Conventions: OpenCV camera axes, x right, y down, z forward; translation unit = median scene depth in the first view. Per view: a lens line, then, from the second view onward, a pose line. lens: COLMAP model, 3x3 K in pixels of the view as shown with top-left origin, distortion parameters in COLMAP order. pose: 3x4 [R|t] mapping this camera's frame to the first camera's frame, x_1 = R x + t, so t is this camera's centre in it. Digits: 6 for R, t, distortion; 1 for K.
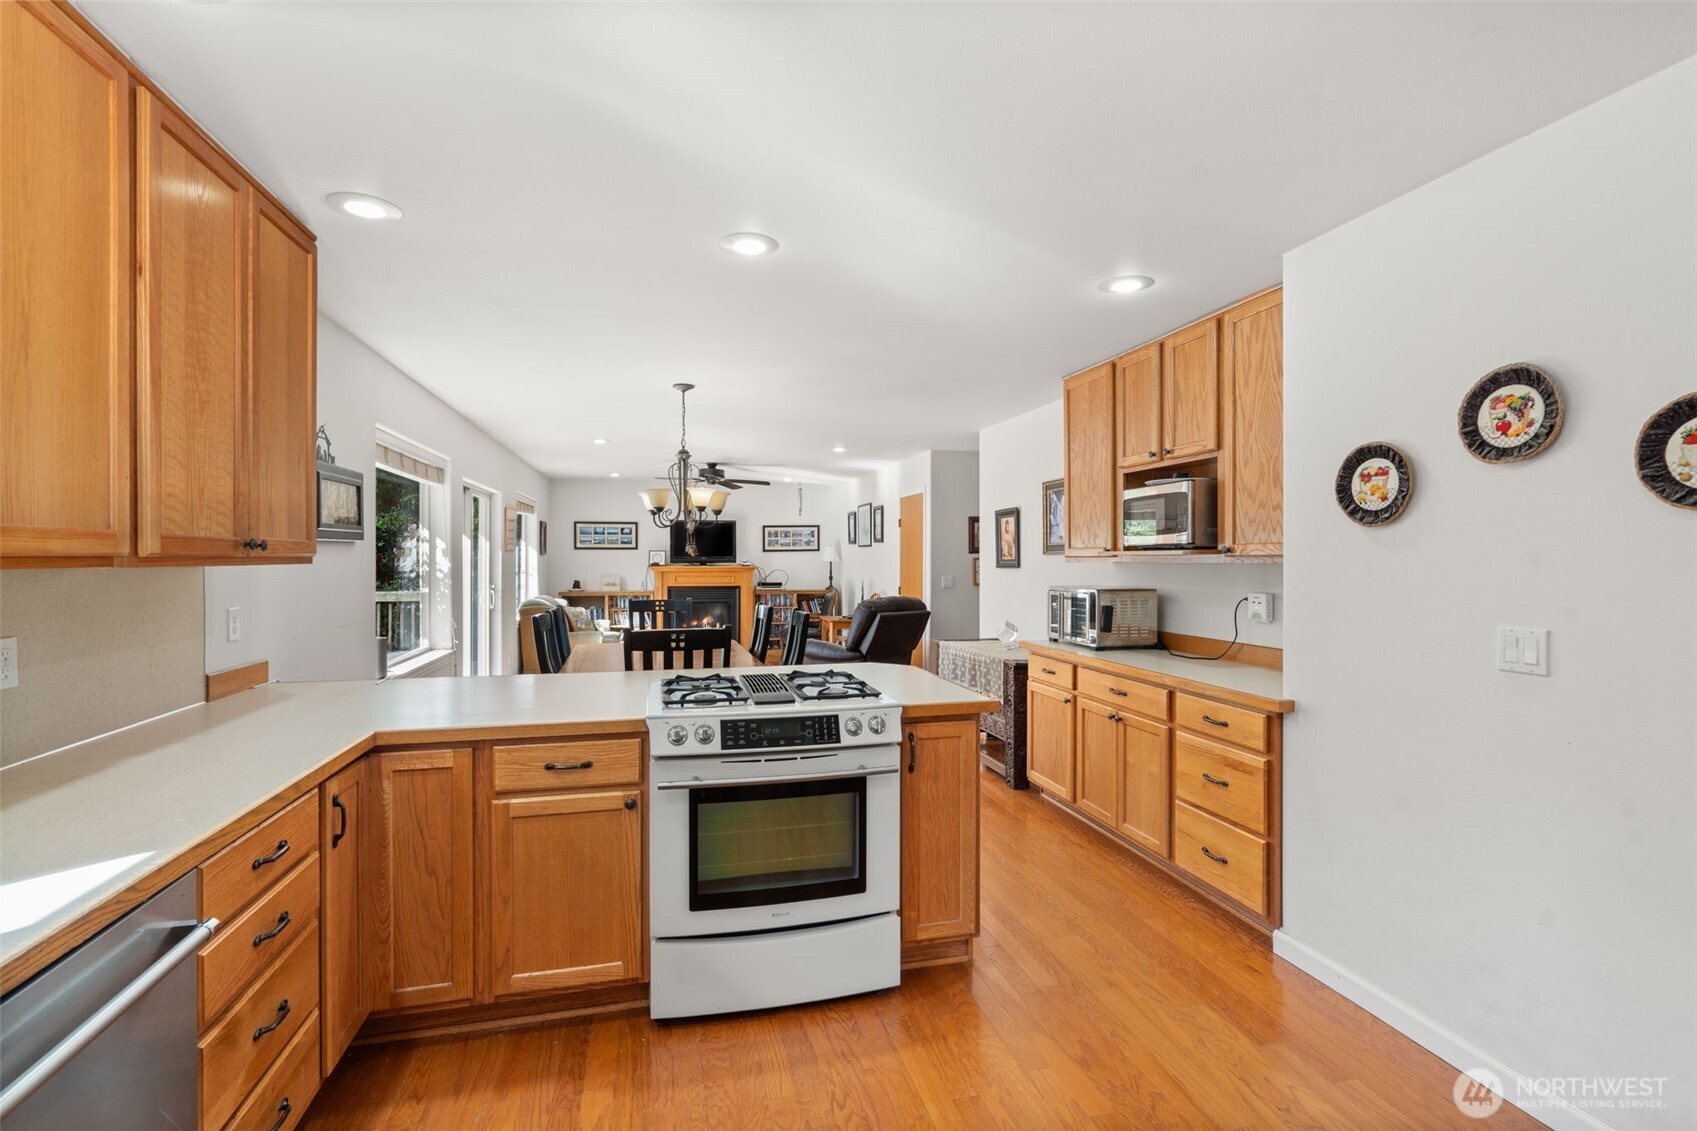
lens RADIAL K [[774.1, 0, 847.7], [0, 774.1, 549.2], [0, 0, 1]] dist [0.004034, 0.000796]
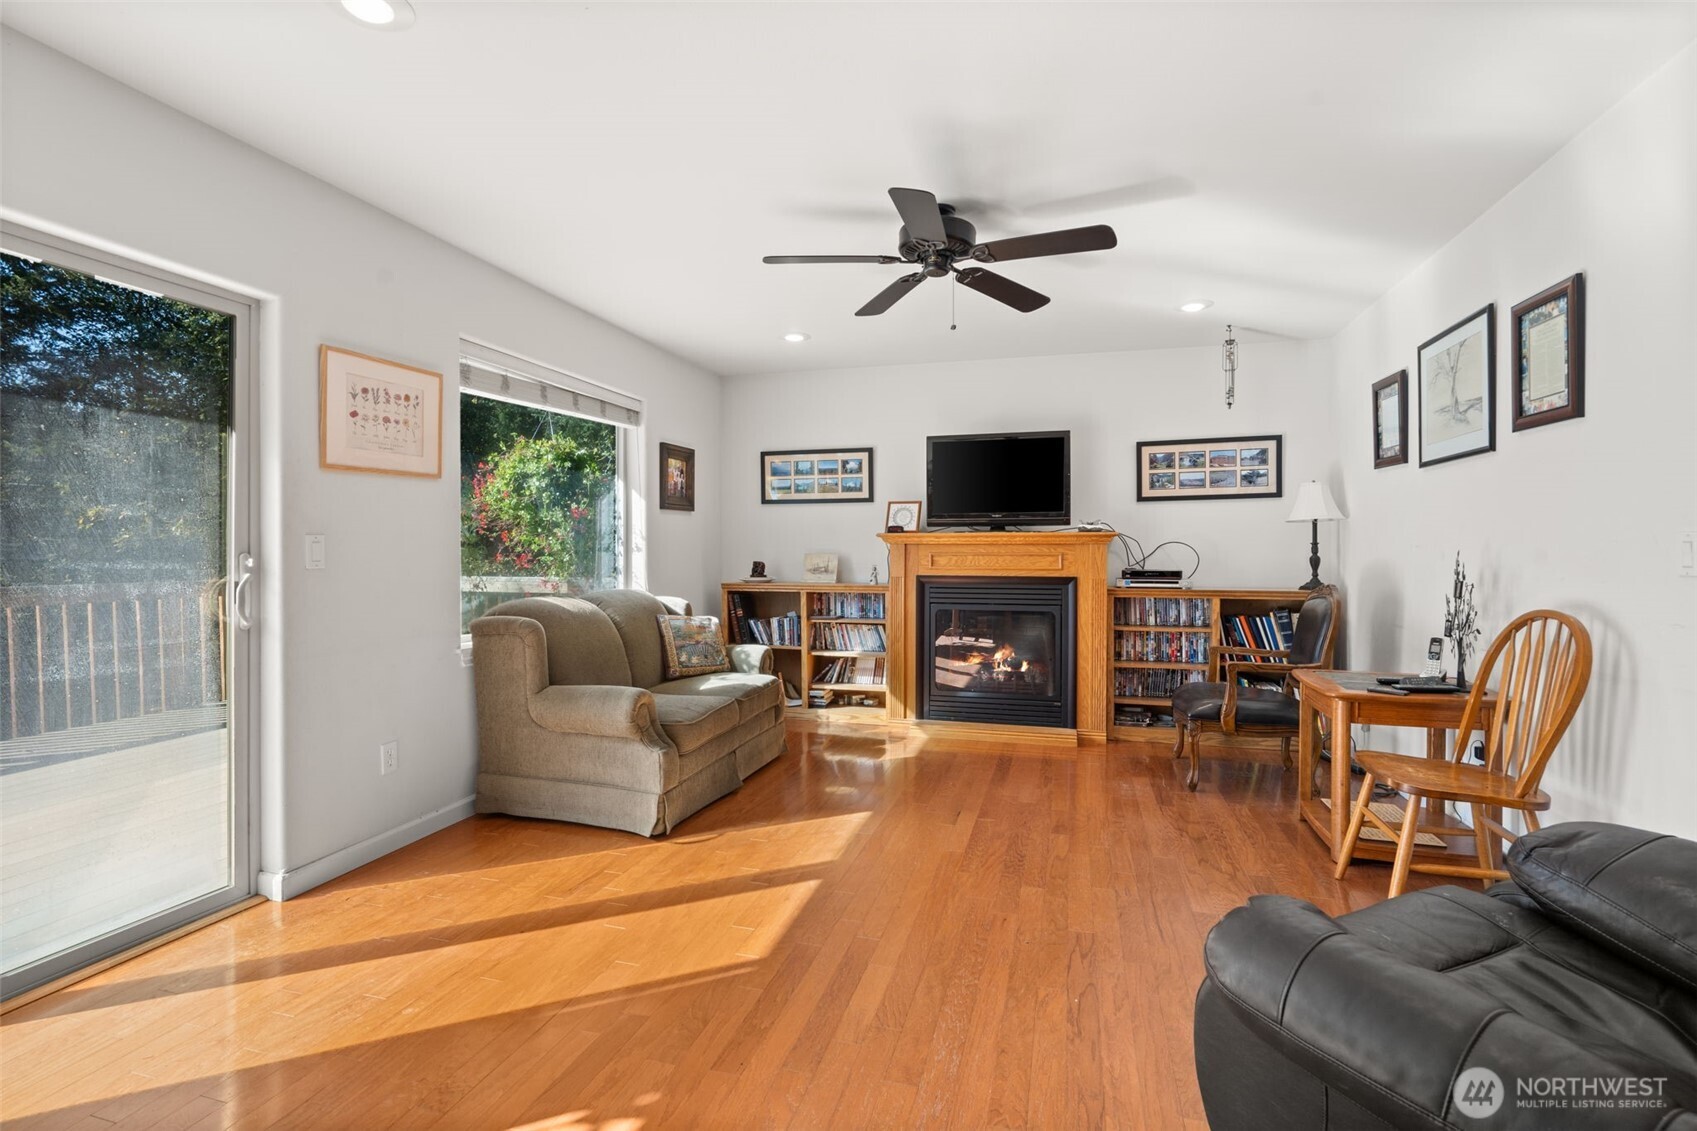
lens RADIAL K [[774.1, 0, 857.5], [0, 774.1, 554.3], [0, 0, 1]] dist [0.004034, 0.000796]
pose [[0.870517, 0.001418, -0.492136, -0.031597], [0.006027, 0.999890, 0.013541, 0.027722], [0.492102, -0.014754, 0.870413, 0.554660]]
